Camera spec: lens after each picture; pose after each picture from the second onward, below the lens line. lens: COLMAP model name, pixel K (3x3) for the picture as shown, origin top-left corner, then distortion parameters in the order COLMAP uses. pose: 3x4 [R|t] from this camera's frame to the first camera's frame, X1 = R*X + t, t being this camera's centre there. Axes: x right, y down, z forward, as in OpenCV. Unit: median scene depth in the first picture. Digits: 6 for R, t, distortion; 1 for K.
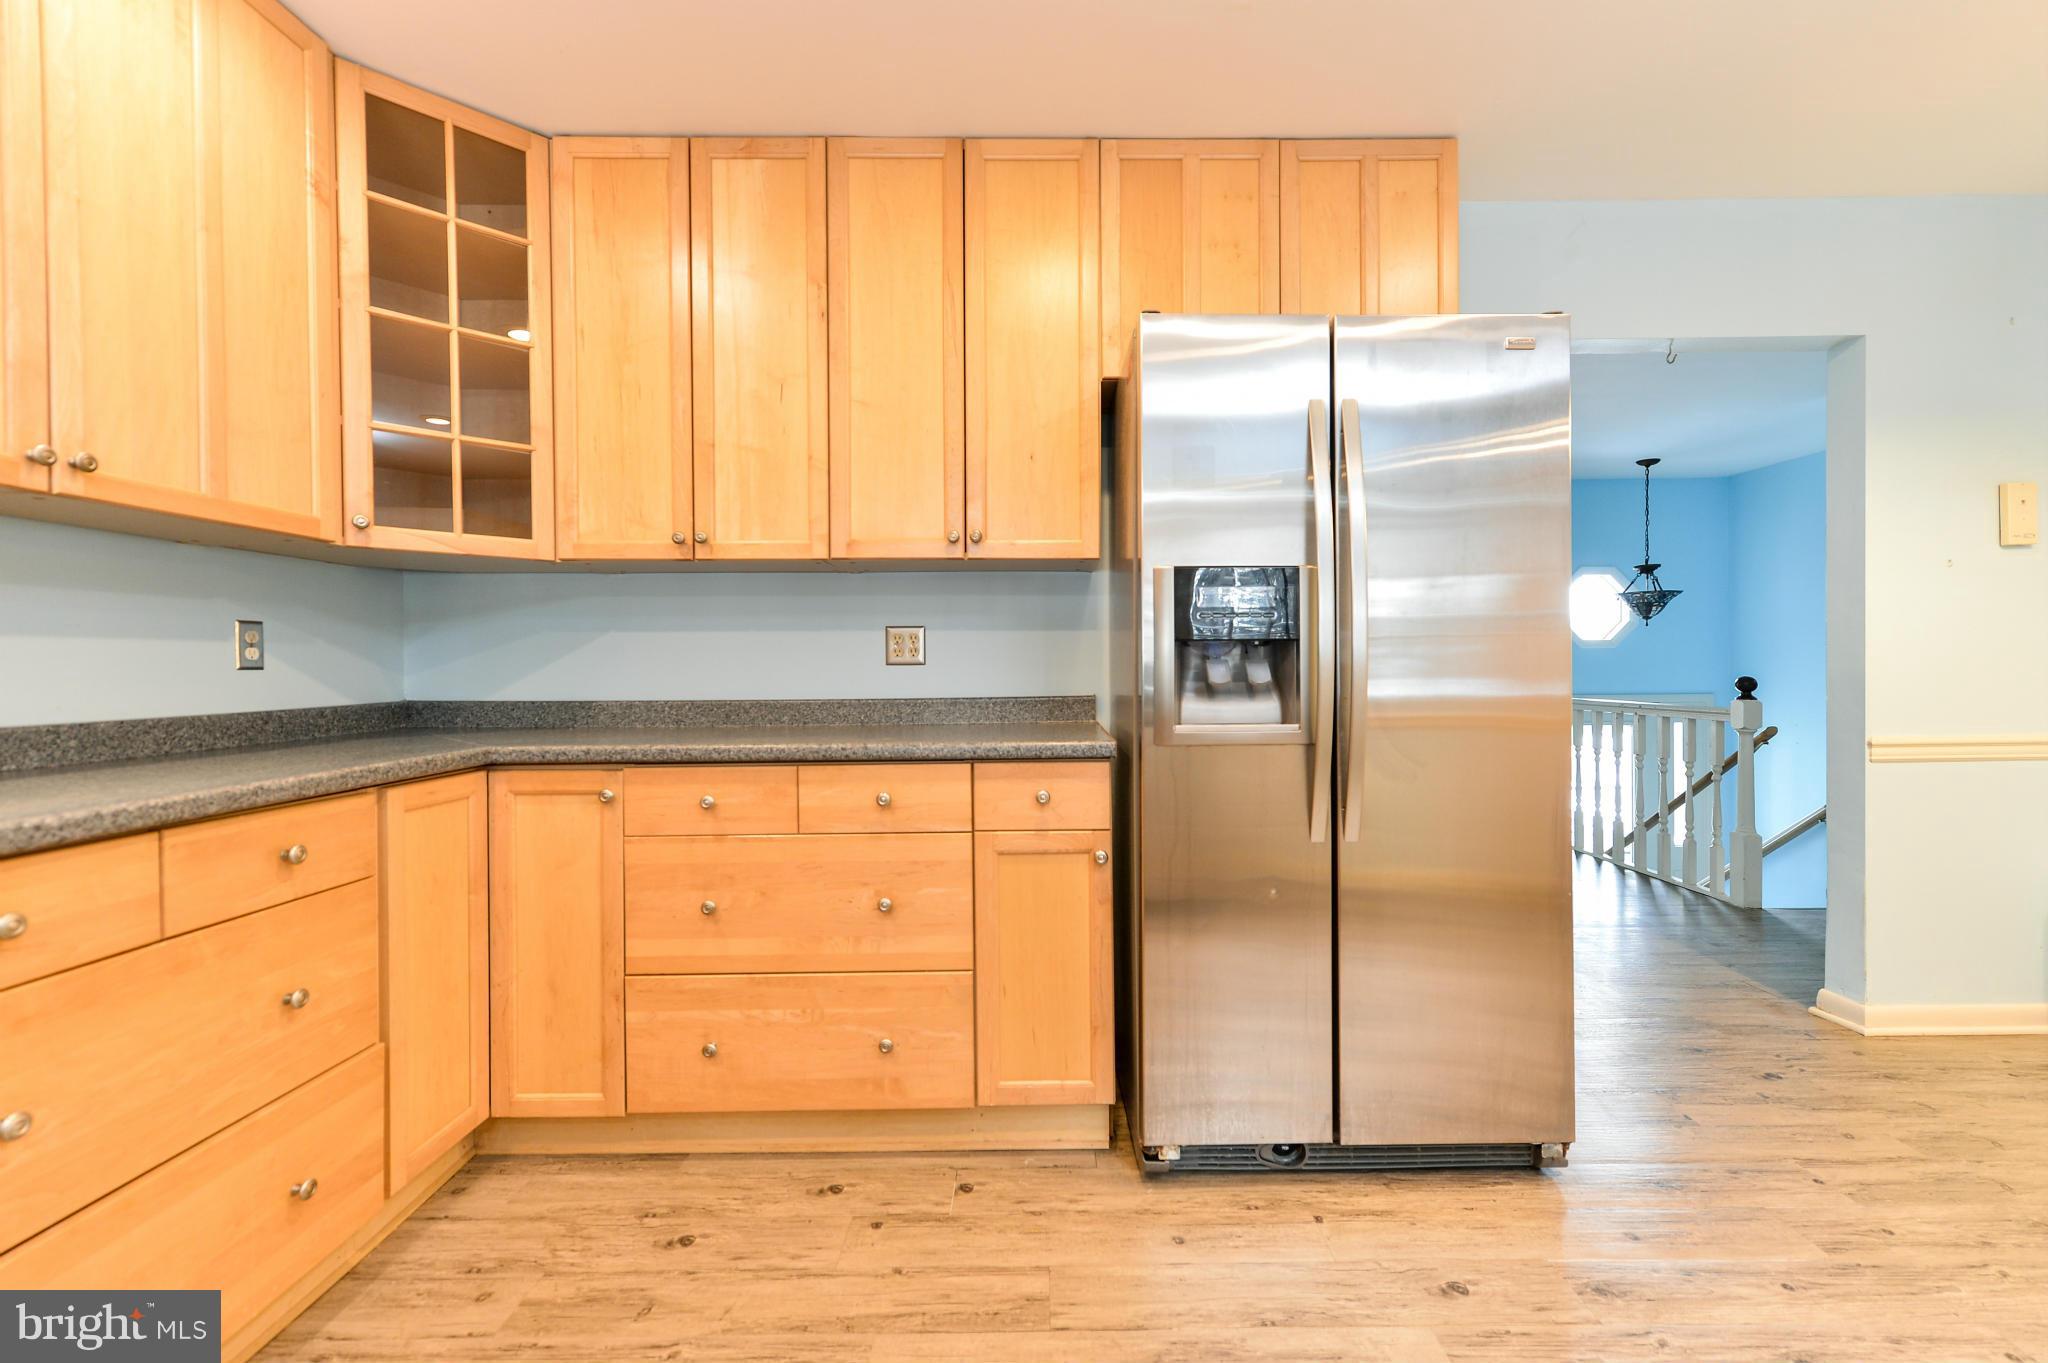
lens RADIAL K [[854.4, 0, 1024.0], [0, 854.4, 681.5], [0, 0, 1]] dist [0.001419, 0.000203]
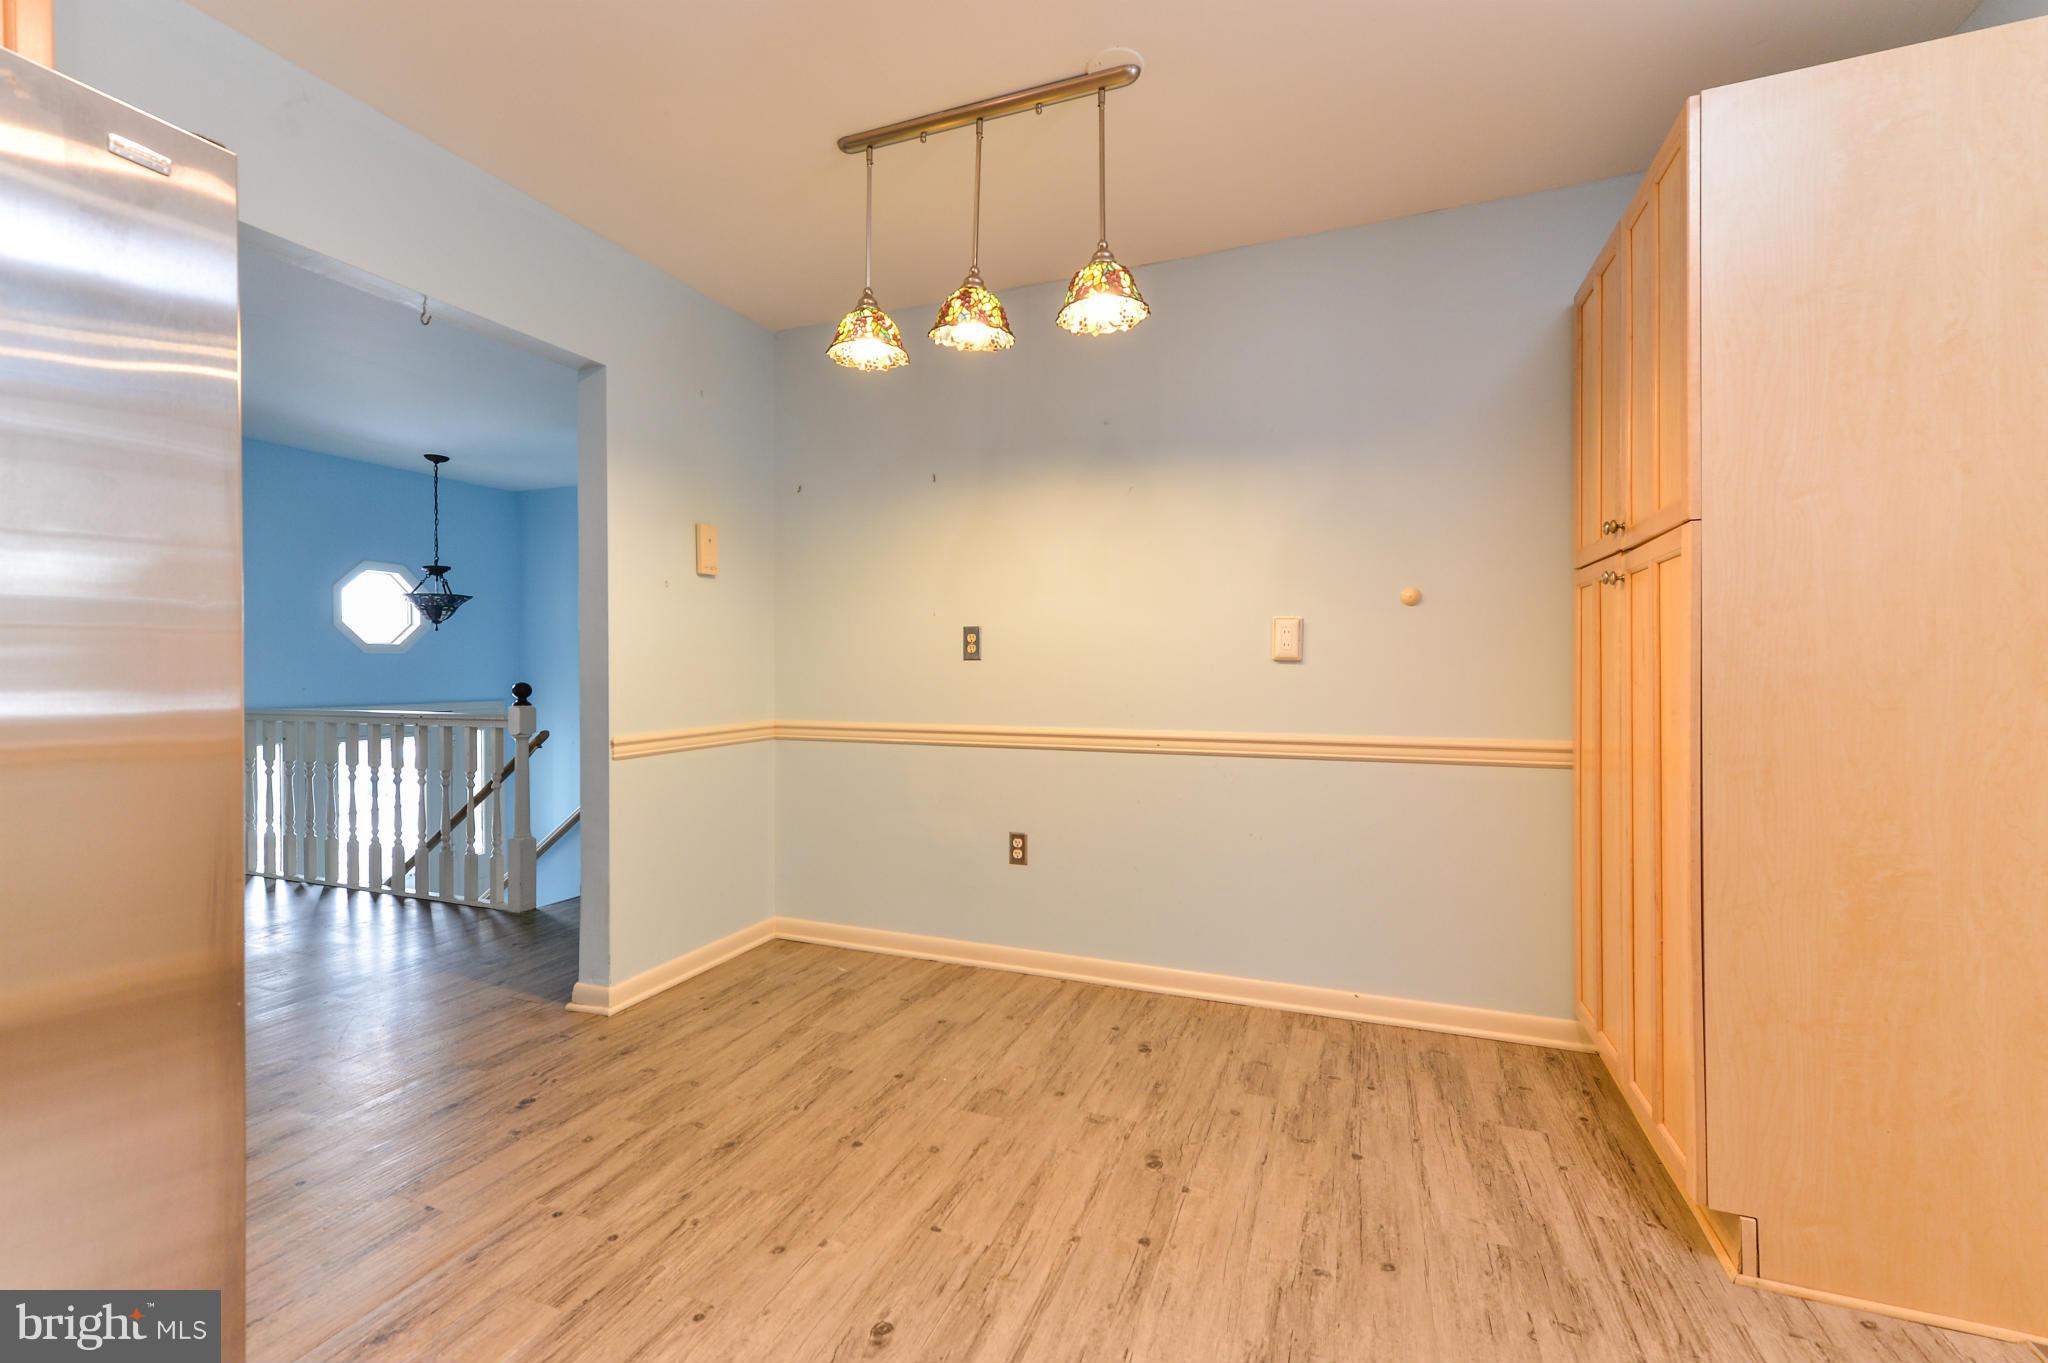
lens RADIAL K [[803.5, 0, 1030.4], [0, 803.5, 664.2], [0, 0, 1]] dist [0.001317, 0.000078]
pose [[0.333303, 0.017156, 0.942663, 0.146198], [0.014209, 0.999629, -0.023217, 0.002813], [-0.942713, 0.021132, 0.332936, 0.114446]]
